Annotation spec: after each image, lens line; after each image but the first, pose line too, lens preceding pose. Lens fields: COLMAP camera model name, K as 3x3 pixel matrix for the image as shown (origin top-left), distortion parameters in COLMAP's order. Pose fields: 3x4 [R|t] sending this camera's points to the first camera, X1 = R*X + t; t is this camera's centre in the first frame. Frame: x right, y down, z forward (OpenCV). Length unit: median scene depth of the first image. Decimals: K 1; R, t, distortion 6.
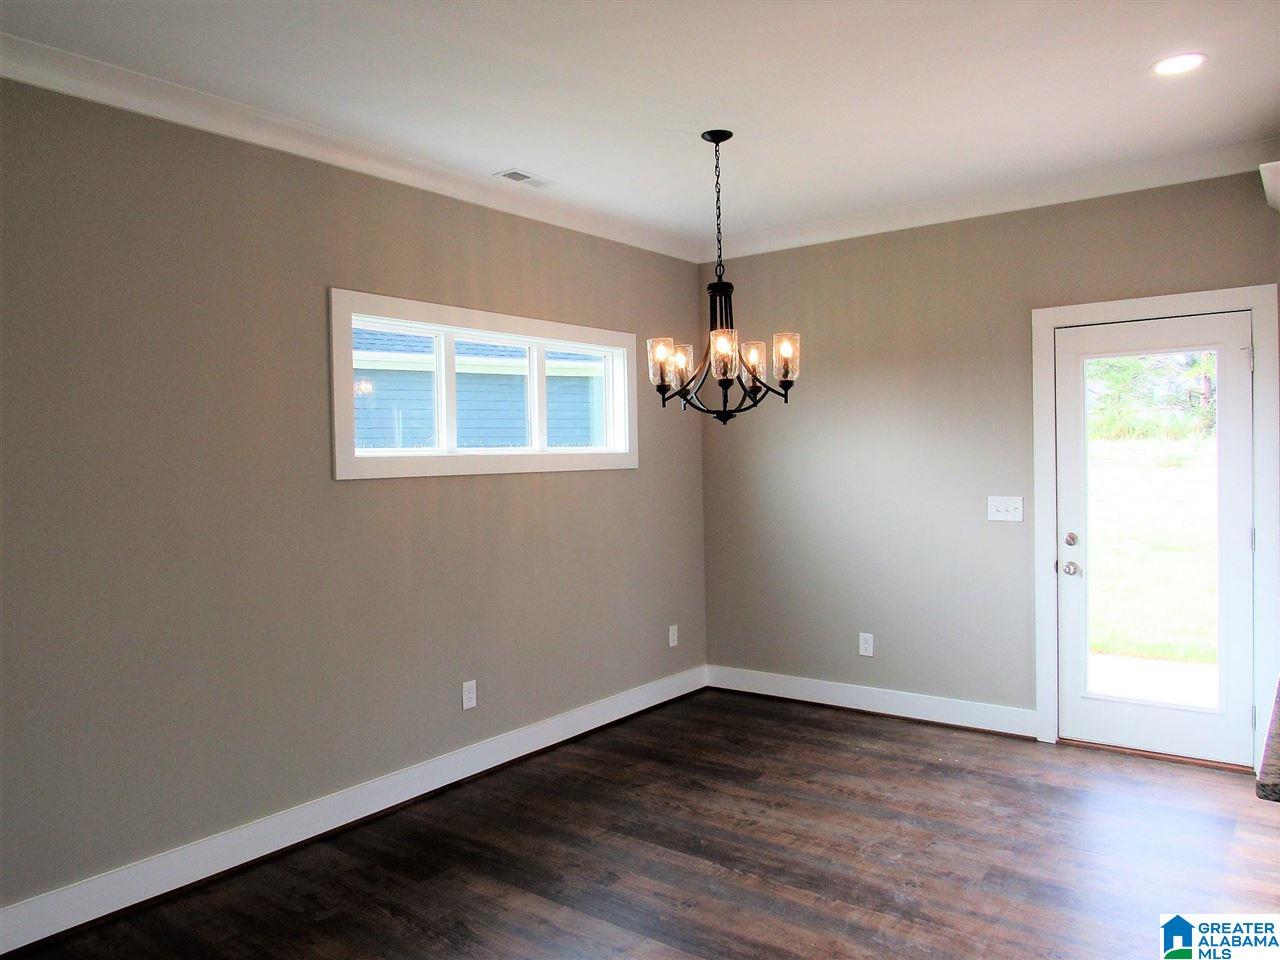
lens RADIAL K [[912.2, 0, 636.3], [0, 912.2, 477.4], [0, 0, 1]] dist [-0.037000, 0.028277]
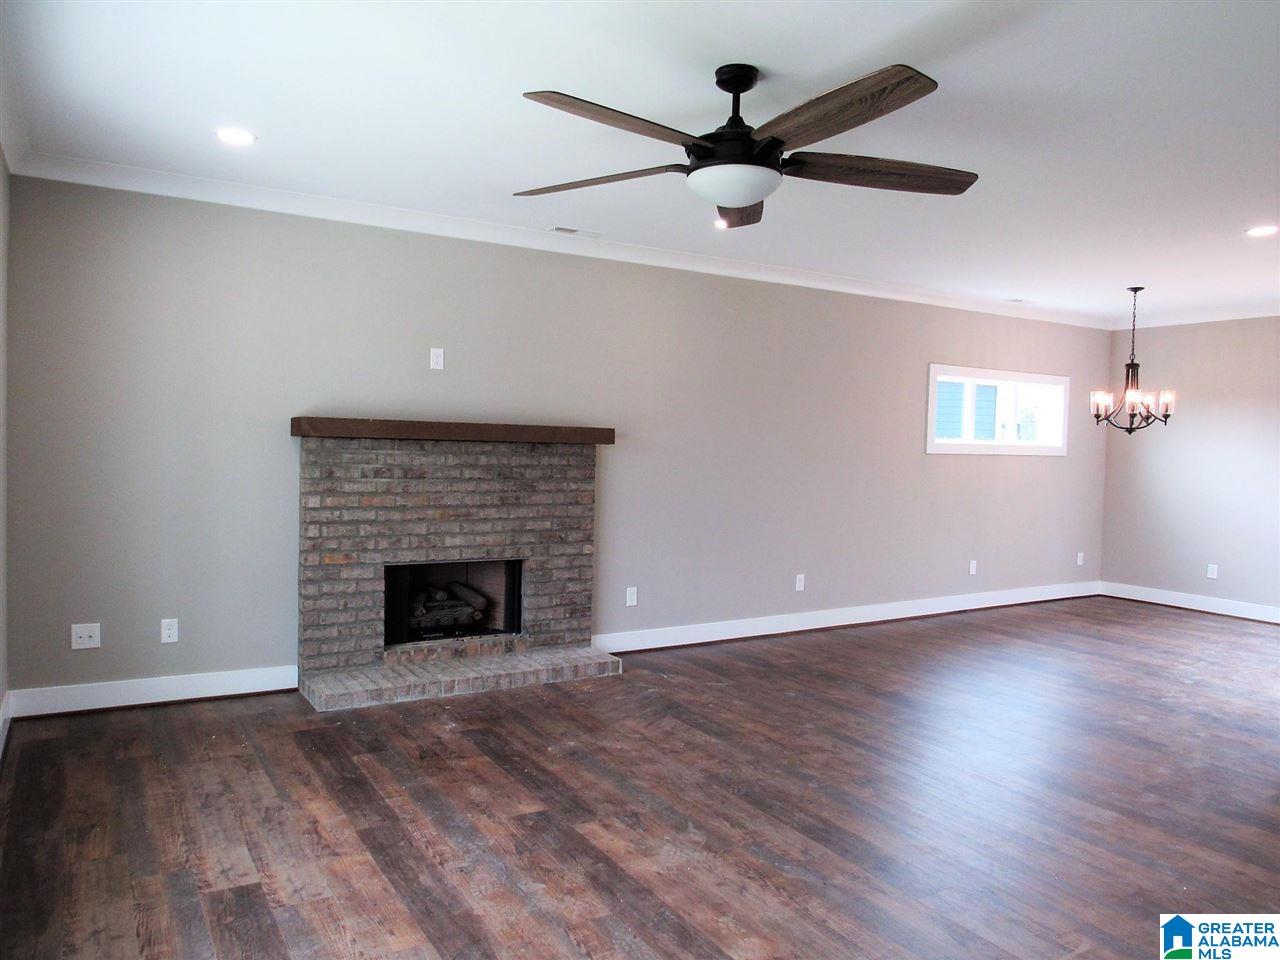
lens RADIAL K [[912.2, 0, 636.3], [0, 912.2, 477.4], [0, 0, 1]] dist [-0.037000, 0.028277]
pose [[0.931432, 0.058523, -0.359178, -0.186195], [-0.052342, 0.998266, 0.026917, 0.036268], [0.360130, -0.006271, 0.932881, -1.187914]]
